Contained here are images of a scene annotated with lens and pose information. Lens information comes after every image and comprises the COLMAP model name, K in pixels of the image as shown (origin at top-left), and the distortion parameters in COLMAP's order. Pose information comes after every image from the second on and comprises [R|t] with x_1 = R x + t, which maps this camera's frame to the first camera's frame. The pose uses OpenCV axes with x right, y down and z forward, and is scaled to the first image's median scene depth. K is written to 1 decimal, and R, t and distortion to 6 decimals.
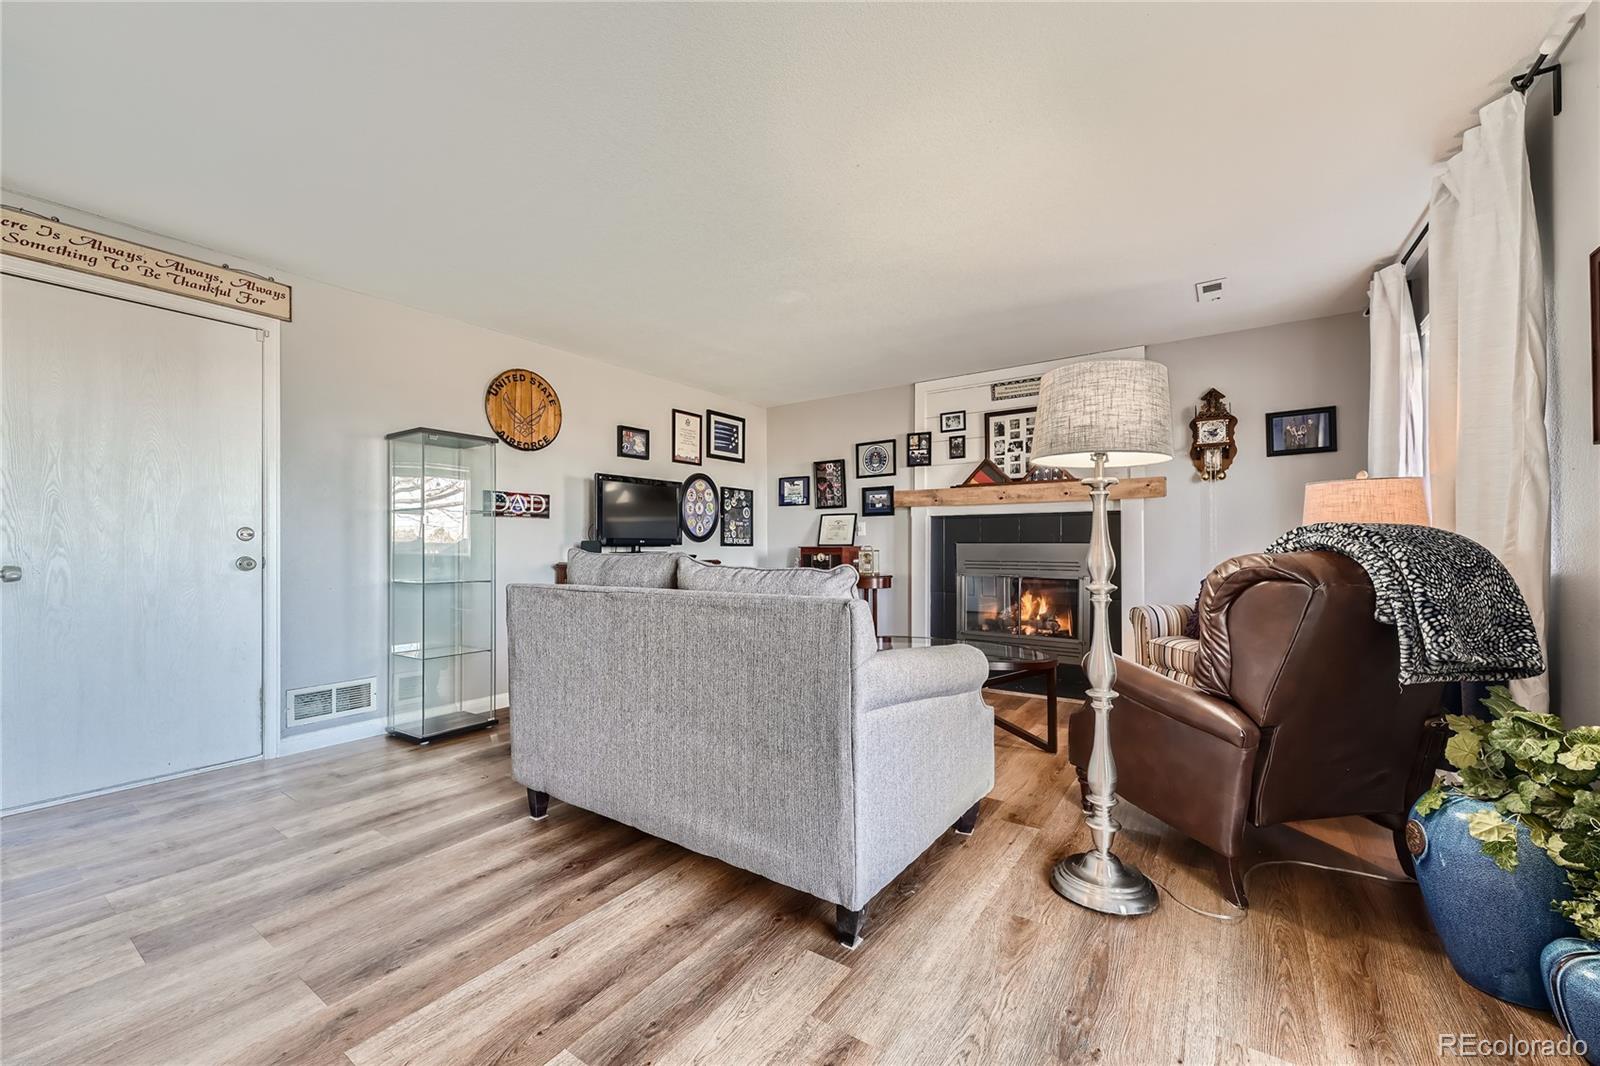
lens RADIAL K [[644.3, 0, 799.2], [0, 644.3, 542.9], [0, 0, 1]] dist [-0.003025, 0.001139]
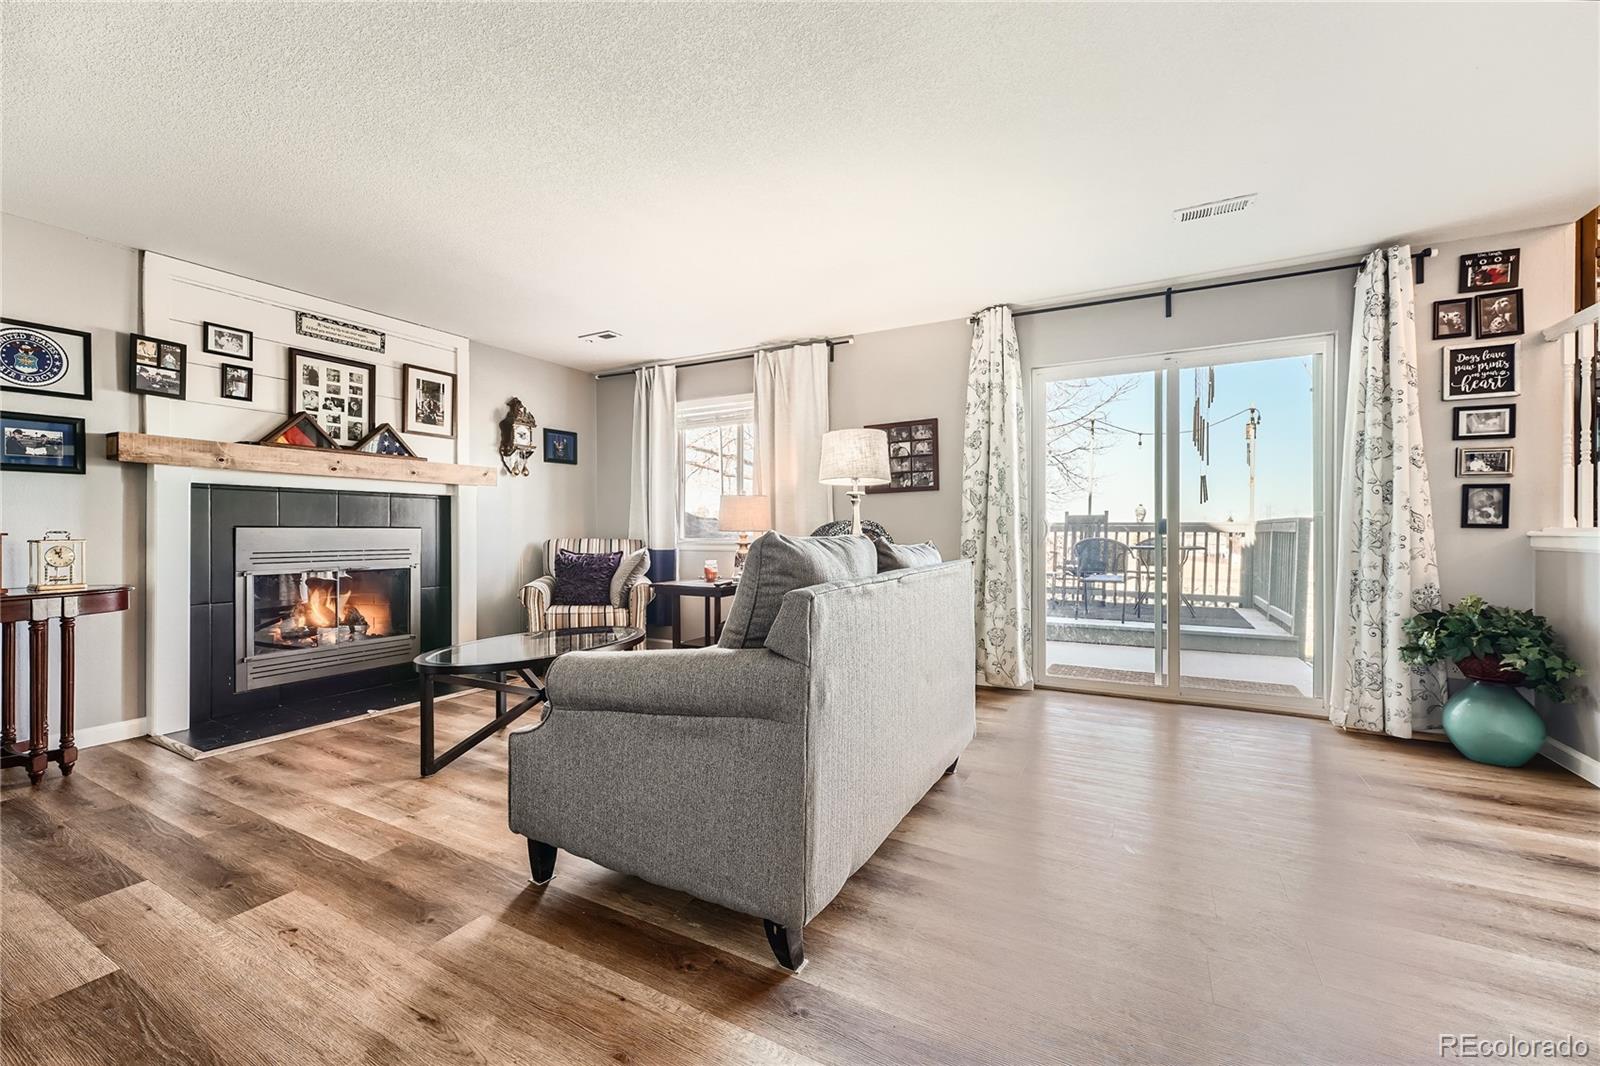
lens RADIAL K [[644.3, 0, 796.0], [0, 644.3, 528.0], [0, 0, 1]] dist [-0.003025, 0.001139]
pose [[-0.113975, 0.003656, 0.993477, -0.489460], [-0.001923, 0.999991, -0.003901, 0.002827], [-0.993482, -0.002355, -0.113967, 0.515176]]
